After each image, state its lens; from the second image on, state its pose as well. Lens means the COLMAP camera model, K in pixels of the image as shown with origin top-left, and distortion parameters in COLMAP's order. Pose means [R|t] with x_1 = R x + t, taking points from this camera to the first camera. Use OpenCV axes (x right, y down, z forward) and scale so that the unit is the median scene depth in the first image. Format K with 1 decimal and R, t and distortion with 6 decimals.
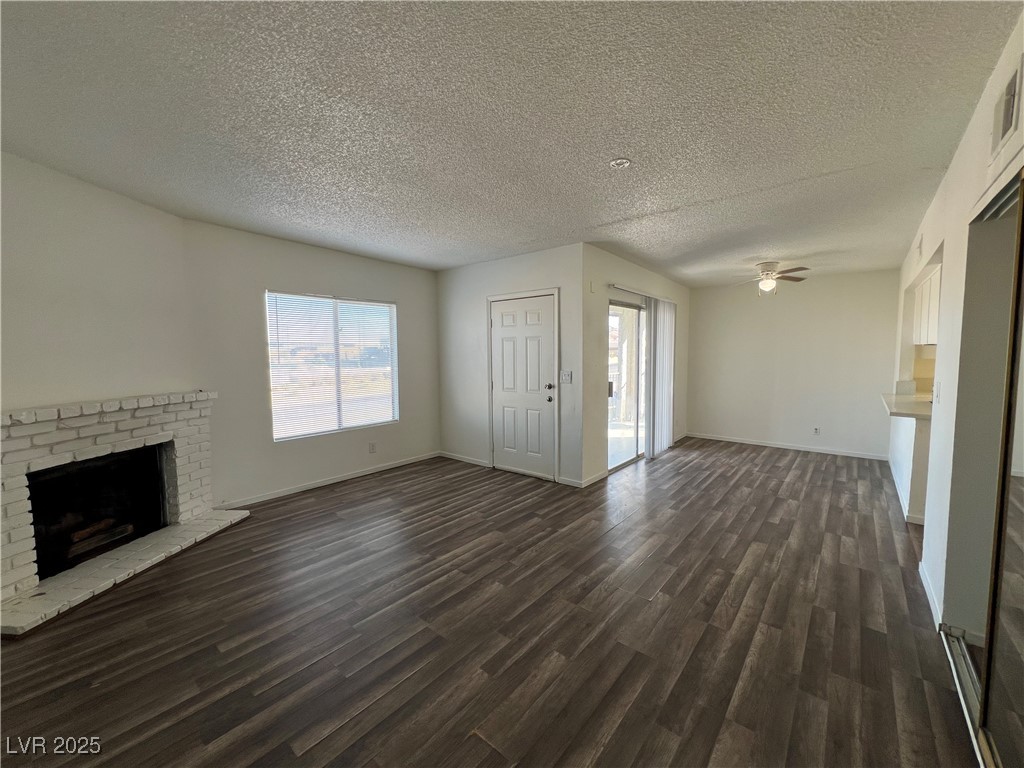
lens RADIAL K [[411.3, 0, 522.1], [0, 411.3, 381.3], [0, 0, 1]] dist [-0.000730, 0.000779]
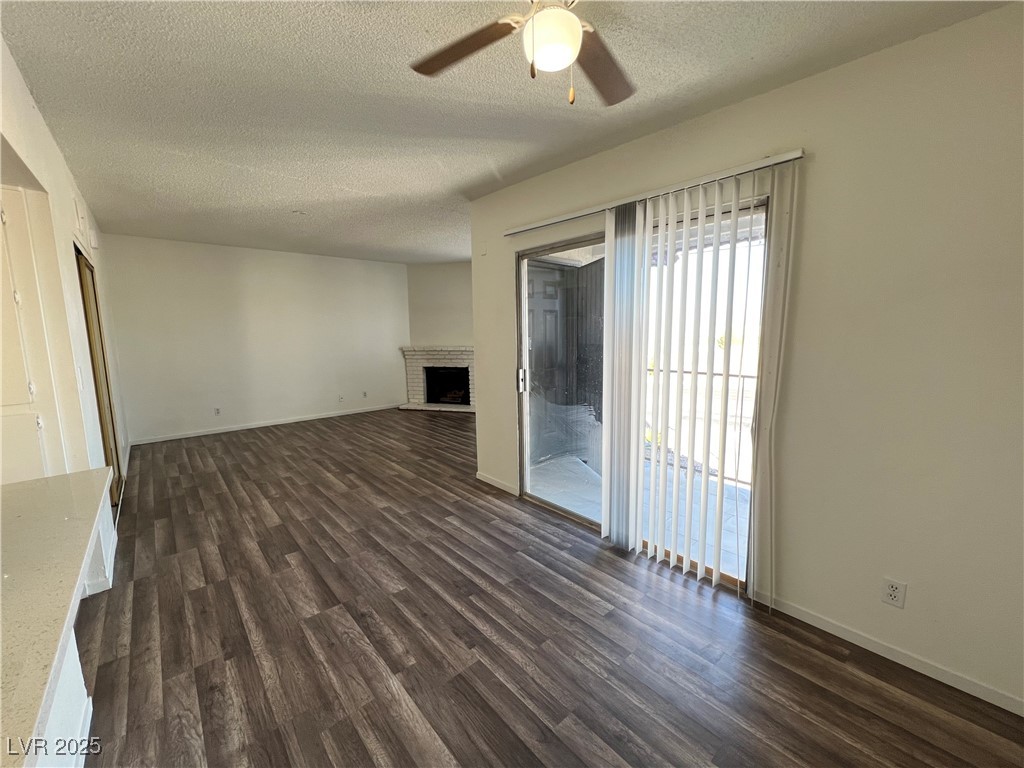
lens RADIAL K [[411.3, 0, 505.7], [0, 411.3, 381.8], [0, 0, 1]] dist [-0.000730, 0.000779]
pose [[-0.174688, 0.133160, -0.975578, 1.368876], [-0.053737, 0.988047, 0.144484, -0.118916], [0.983156, 0.077665, -0.165445, 1.641174]]
